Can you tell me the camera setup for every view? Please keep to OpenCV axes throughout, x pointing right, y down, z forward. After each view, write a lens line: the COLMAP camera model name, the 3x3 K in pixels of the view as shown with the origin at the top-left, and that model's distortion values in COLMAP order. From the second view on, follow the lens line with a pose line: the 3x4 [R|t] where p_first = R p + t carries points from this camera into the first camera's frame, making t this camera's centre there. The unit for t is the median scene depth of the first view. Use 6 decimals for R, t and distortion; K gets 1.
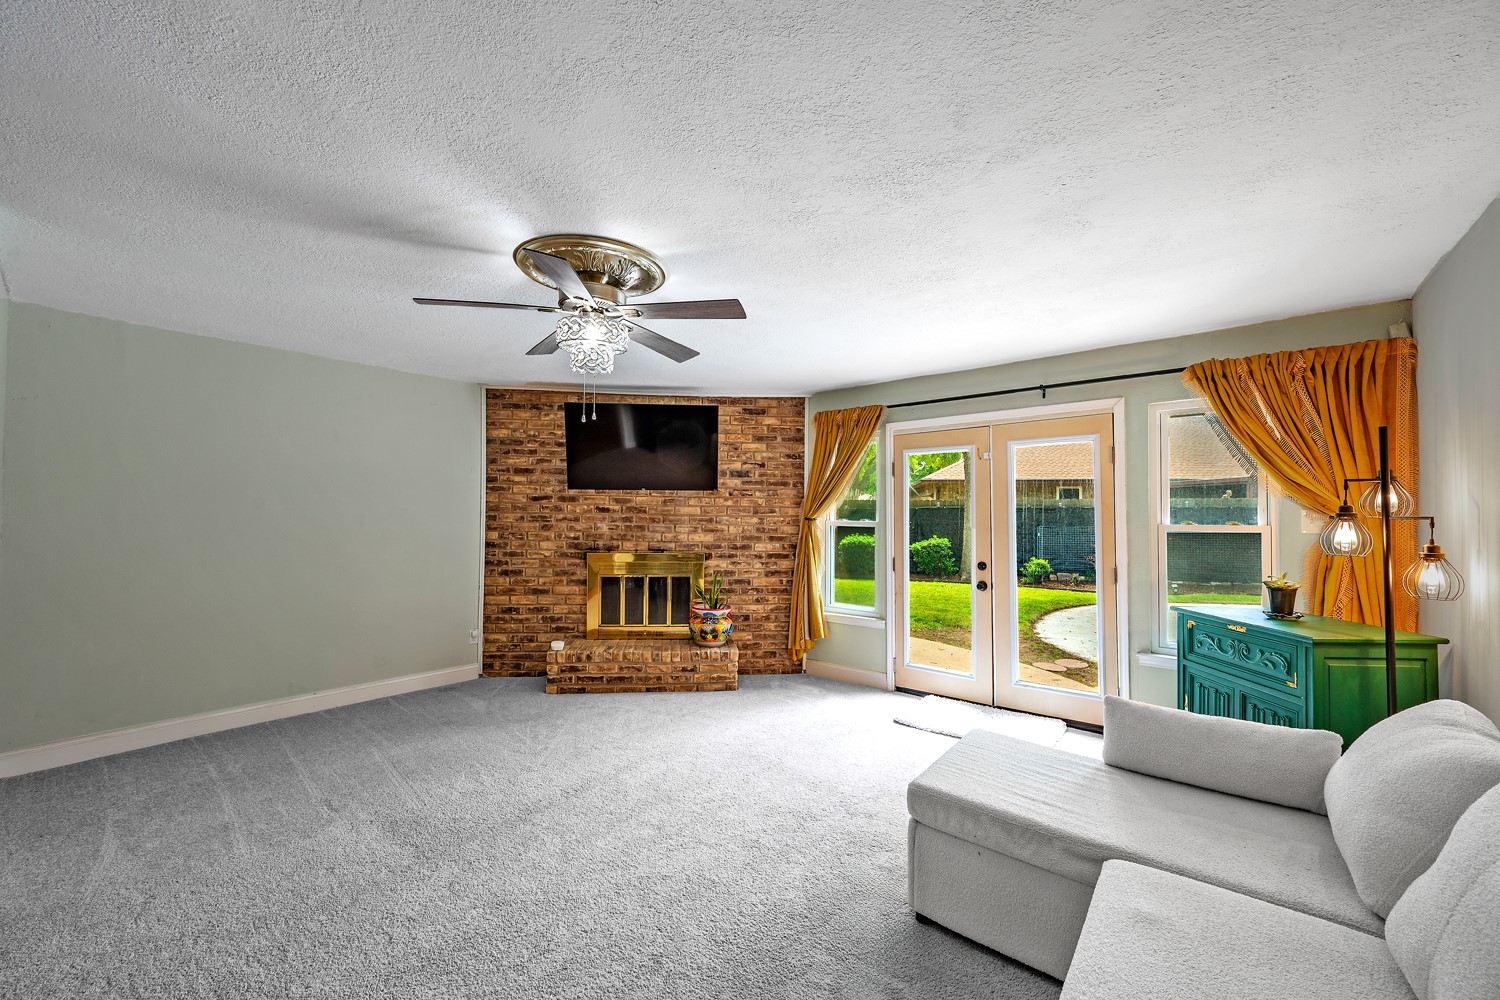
lens RADIAL K [[584.8, 0, 750.8], [0, 584.8, 502.6], [0, 0, 1]] dist [-0.001714, 0.000175]
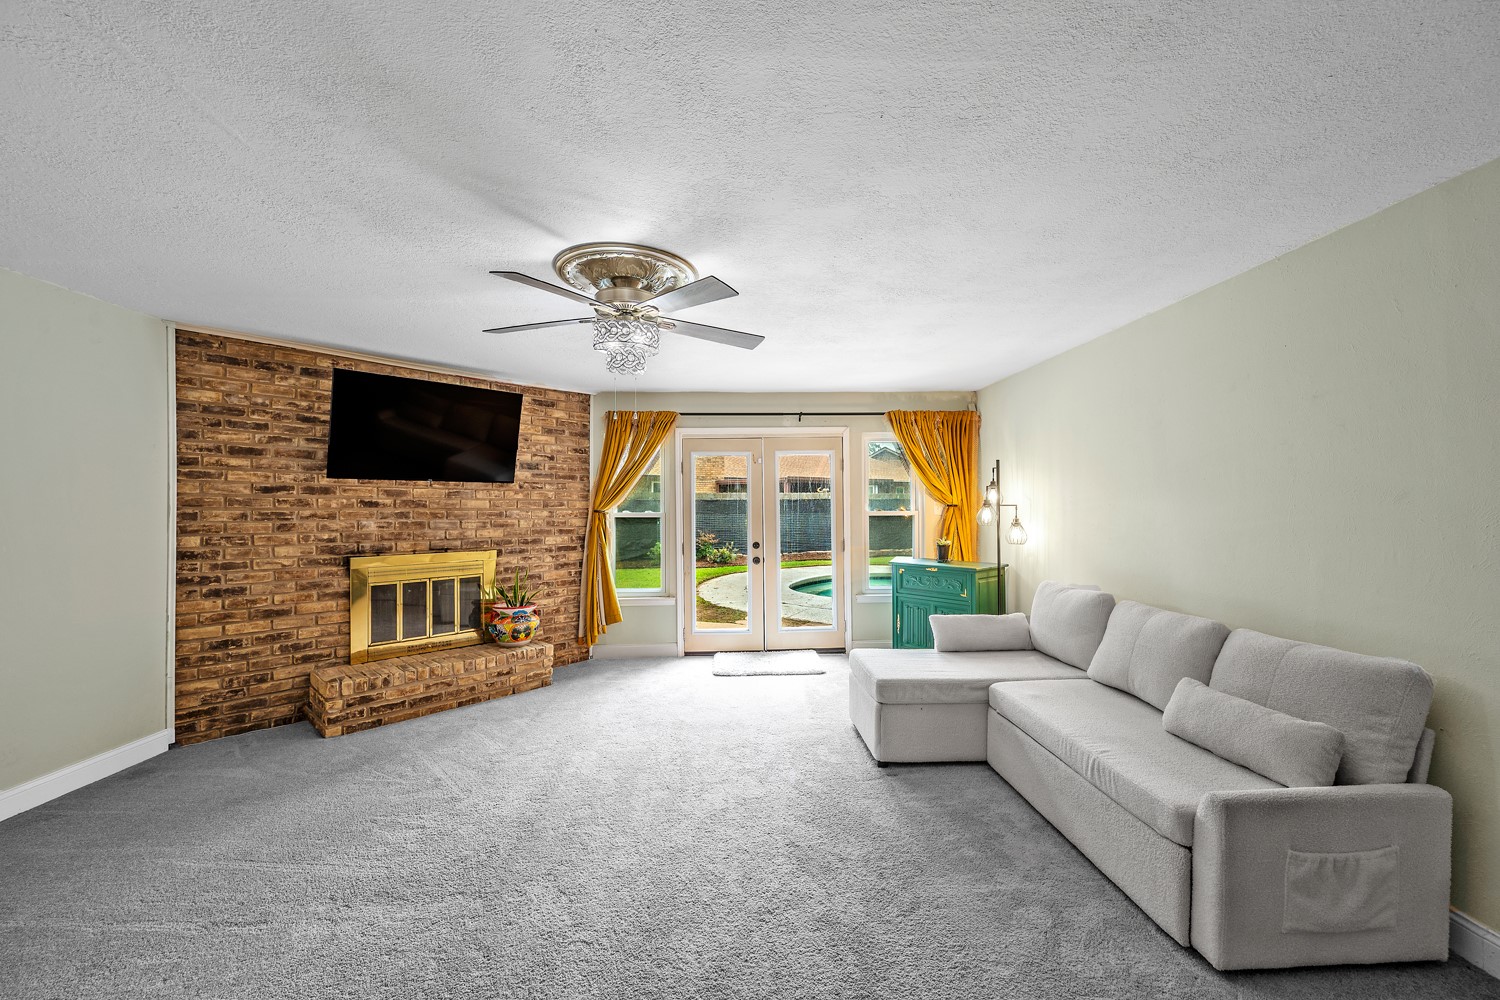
lens RADIAL K [[584.8, 0, 750.8], [0, 584.8, 502.6], [0, 0, 1]] dist [-0.001714, 0.000175]
pose [[0.744593, -0.004975, 0.667501, -0.405098], [-0.004163, 0.999918, 0.012097, -0.001828], [-0.667506, -0.011786, 0.744511, 0.034580]]
